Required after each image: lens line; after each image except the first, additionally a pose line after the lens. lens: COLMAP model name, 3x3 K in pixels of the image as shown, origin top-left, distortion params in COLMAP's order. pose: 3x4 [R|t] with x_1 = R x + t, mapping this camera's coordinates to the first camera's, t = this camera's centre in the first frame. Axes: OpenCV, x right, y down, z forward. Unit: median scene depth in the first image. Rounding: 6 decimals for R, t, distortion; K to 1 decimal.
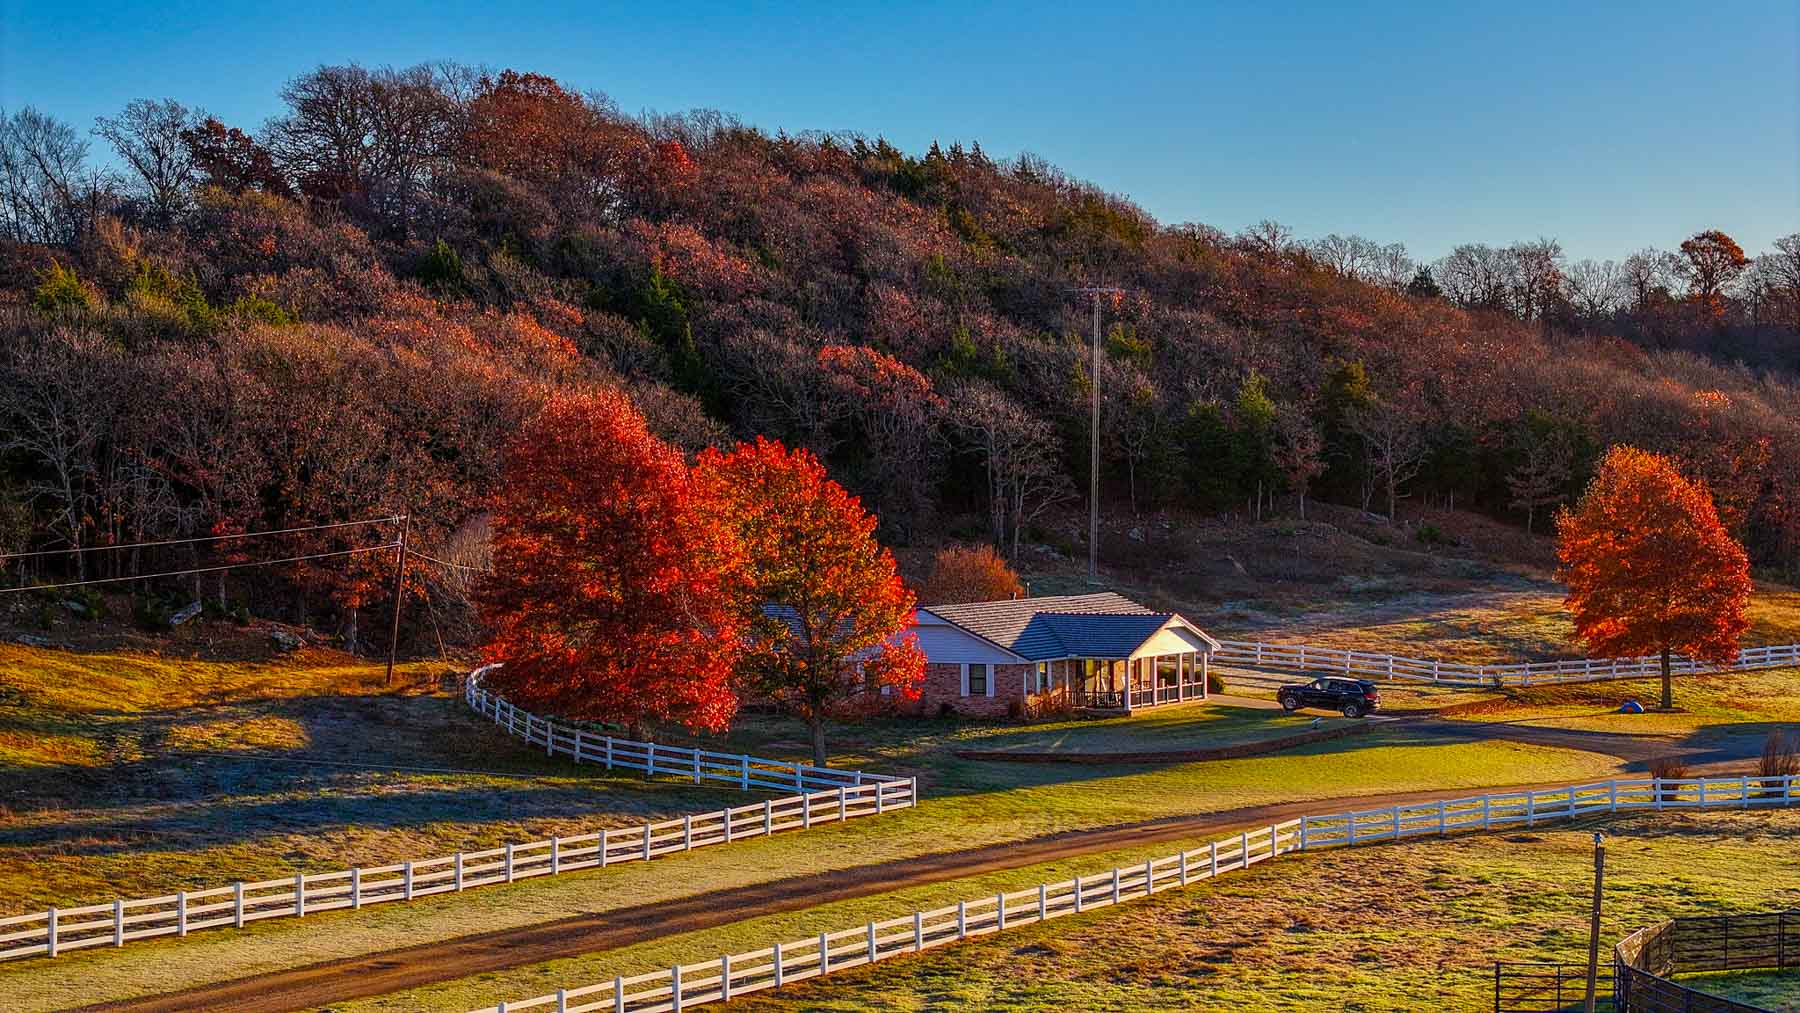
lens RADIAL K [[3646.2, 0, 900.0], [0, 3646.2, 506.5], [0, 0, 1]] dist [-0.167681, 0.602741]
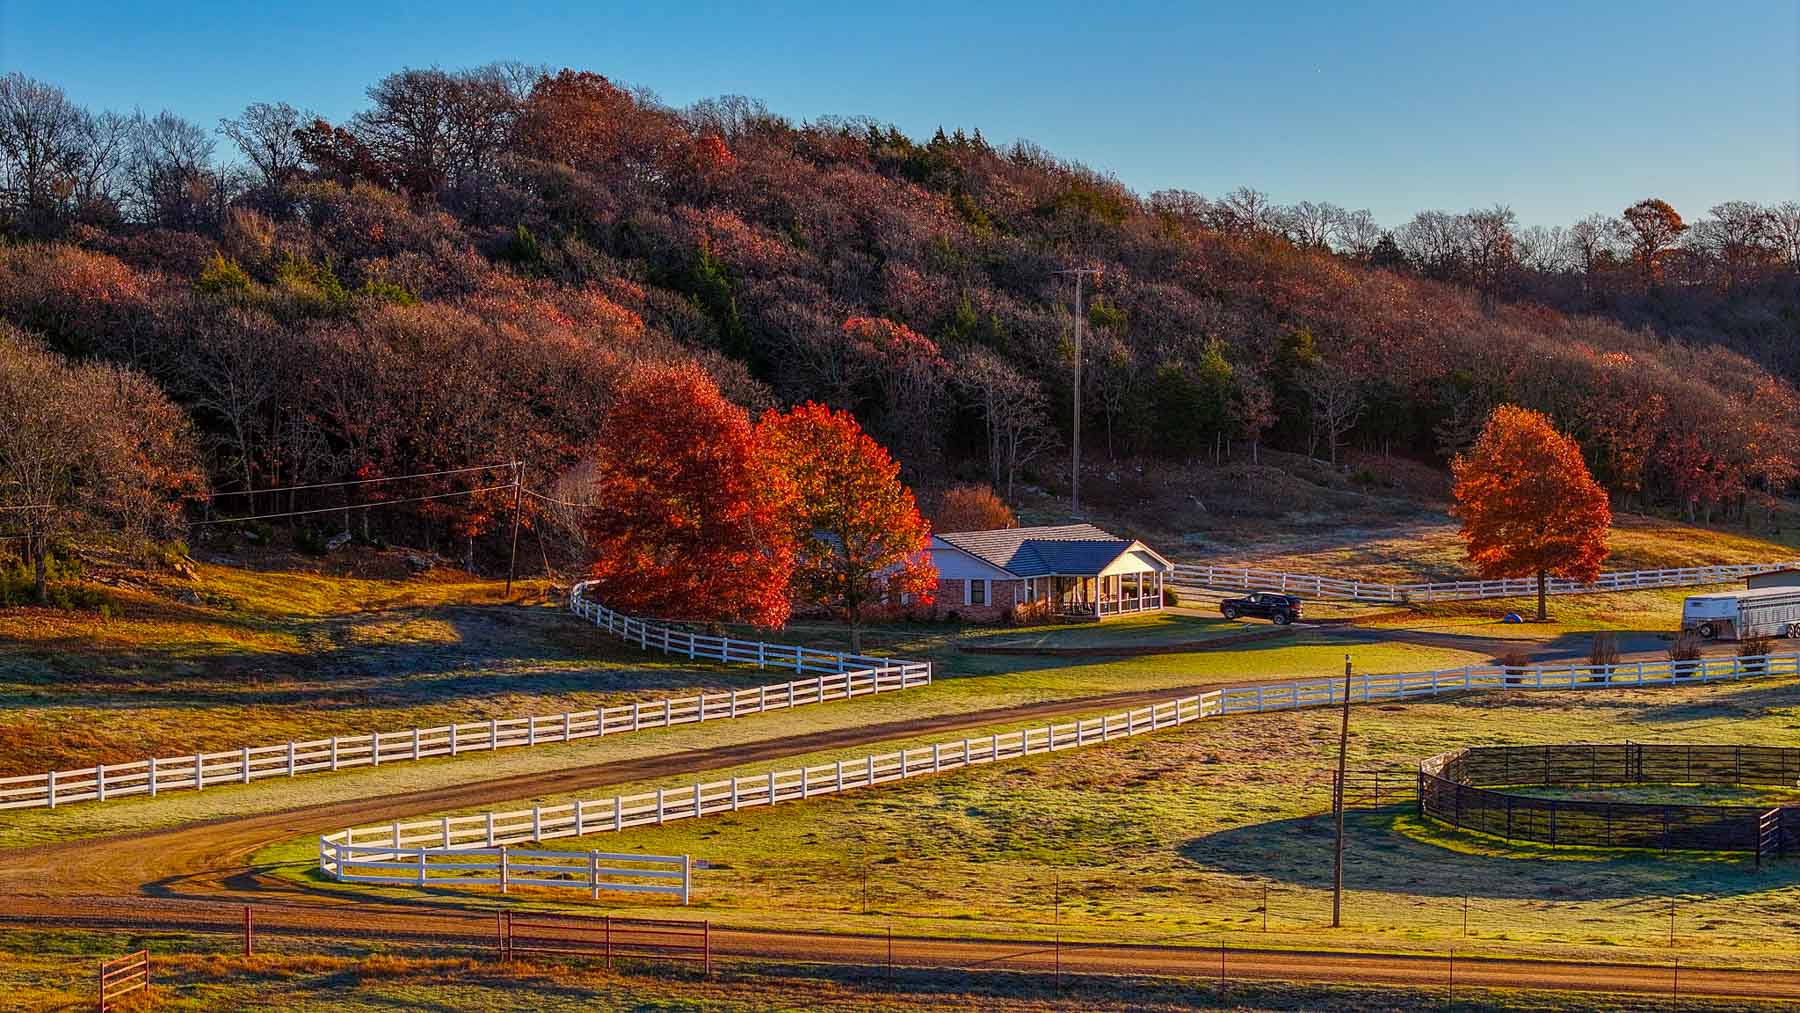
lens RADIAL K [[3646.2, 0, 900.0], [0, 3646.2, 506.5], [0, 0, 1]] dist [-0.167681, 0.602741]
pose [[1.000000, 0.000369, -0.000026, -0.004906], [-0.000368, 0.999878, 0.015622, -0.001496], [0.000031, -0.015622, 0.999878, -0.225958]]
